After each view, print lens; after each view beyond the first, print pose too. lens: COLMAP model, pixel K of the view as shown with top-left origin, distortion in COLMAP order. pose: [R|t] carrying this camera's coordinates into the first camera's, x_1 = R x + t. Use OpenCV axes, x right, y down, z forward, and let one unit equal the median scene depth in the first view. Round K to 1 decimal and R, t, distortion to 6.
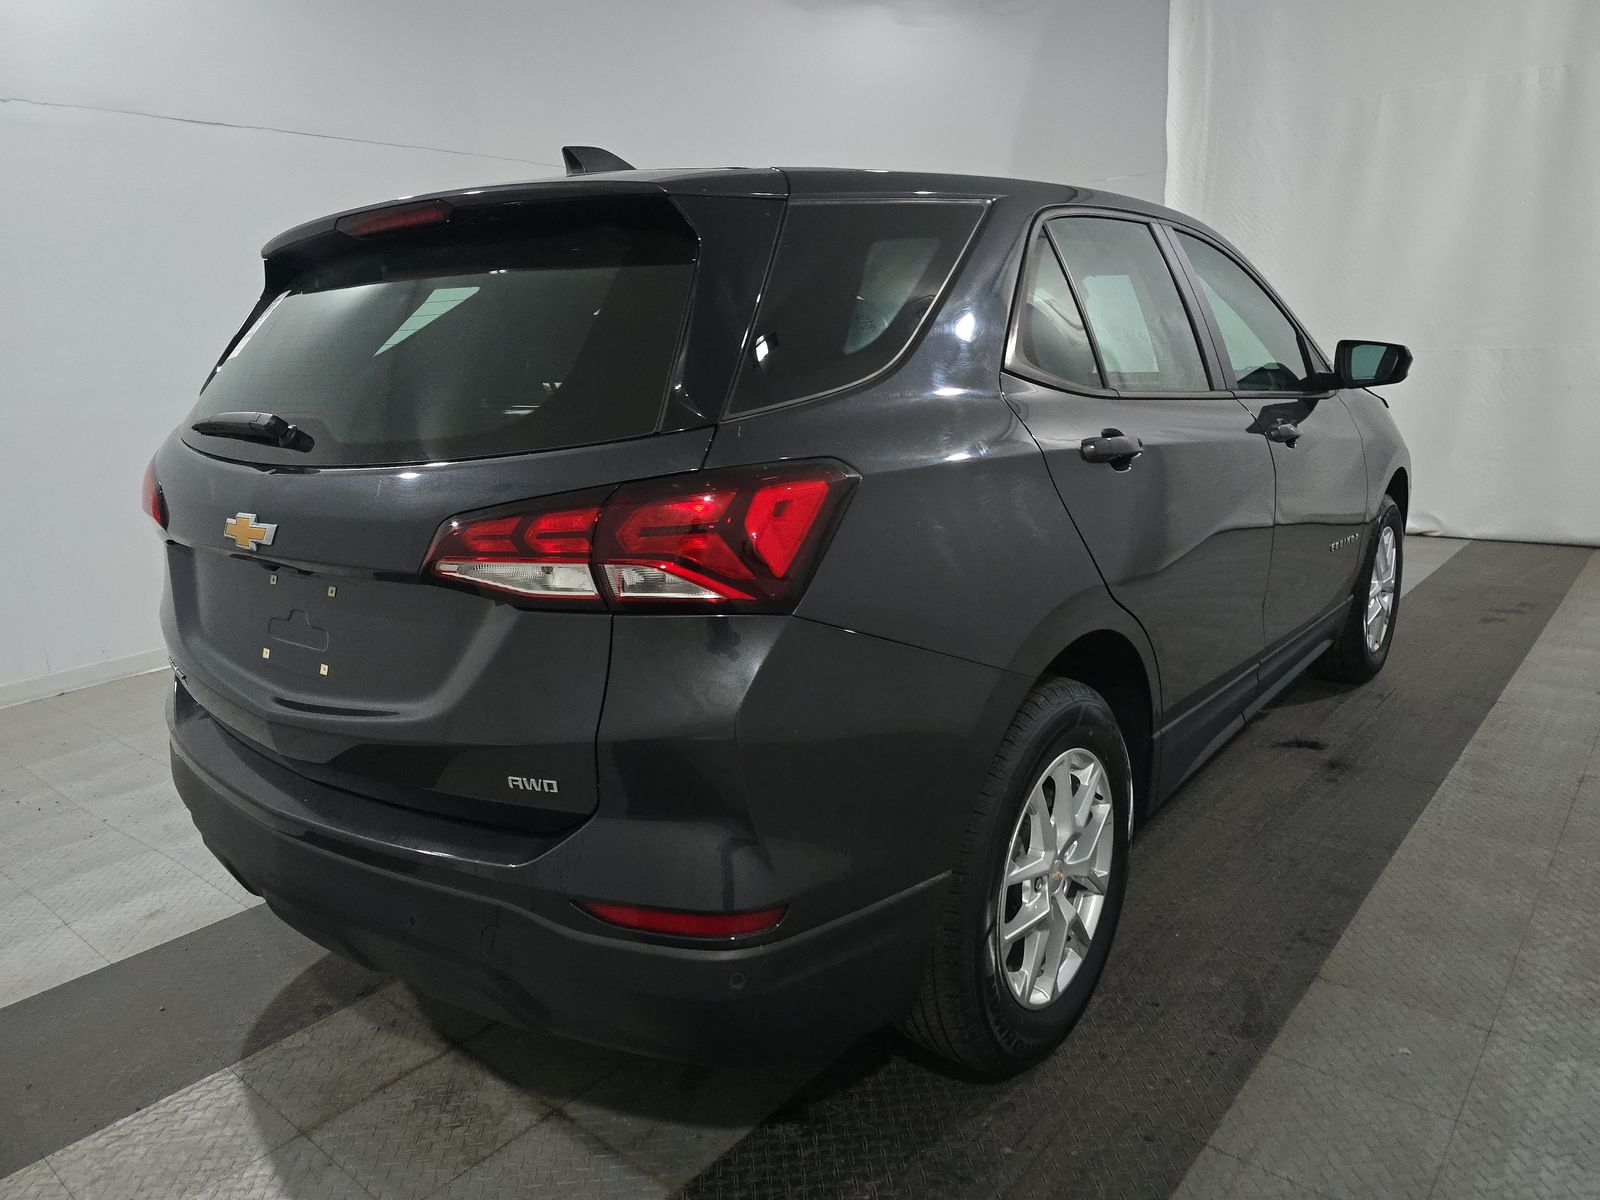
lens RADIAL K [[1074.1, 0, 789.8], [0, 1074.1, 606.8], [0, 0, 1]] dist [0.022003, -0.007401]
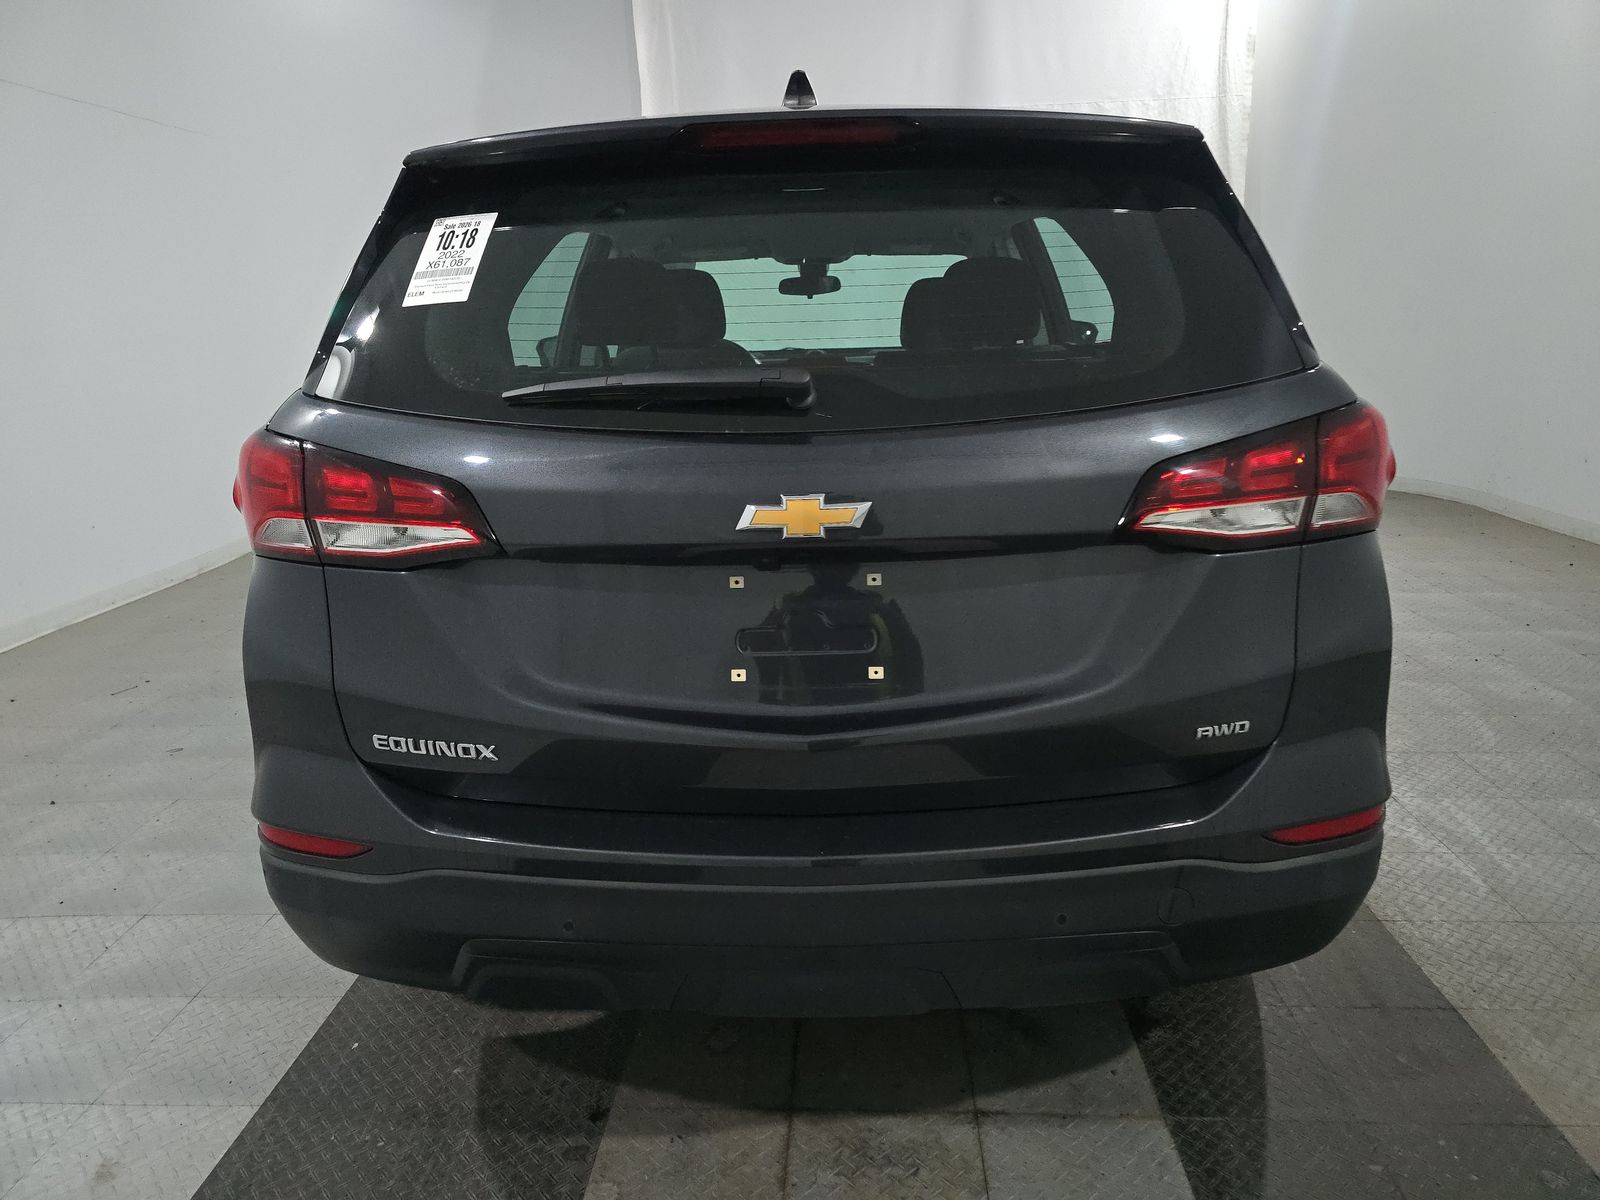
lens RADIAL K [[1074.1, 0, 791.8], [0, 1074.1, 591.4], [0, 0, 1]] dist [0.022003, -0.007401]
pose [[0.805858, -0.140333, 0.575239, -1.050892], [0.140334, 0.989095, 0.044701, -0.057022], [-0.575239, 0.044703, 0.816763, 0.393864]]
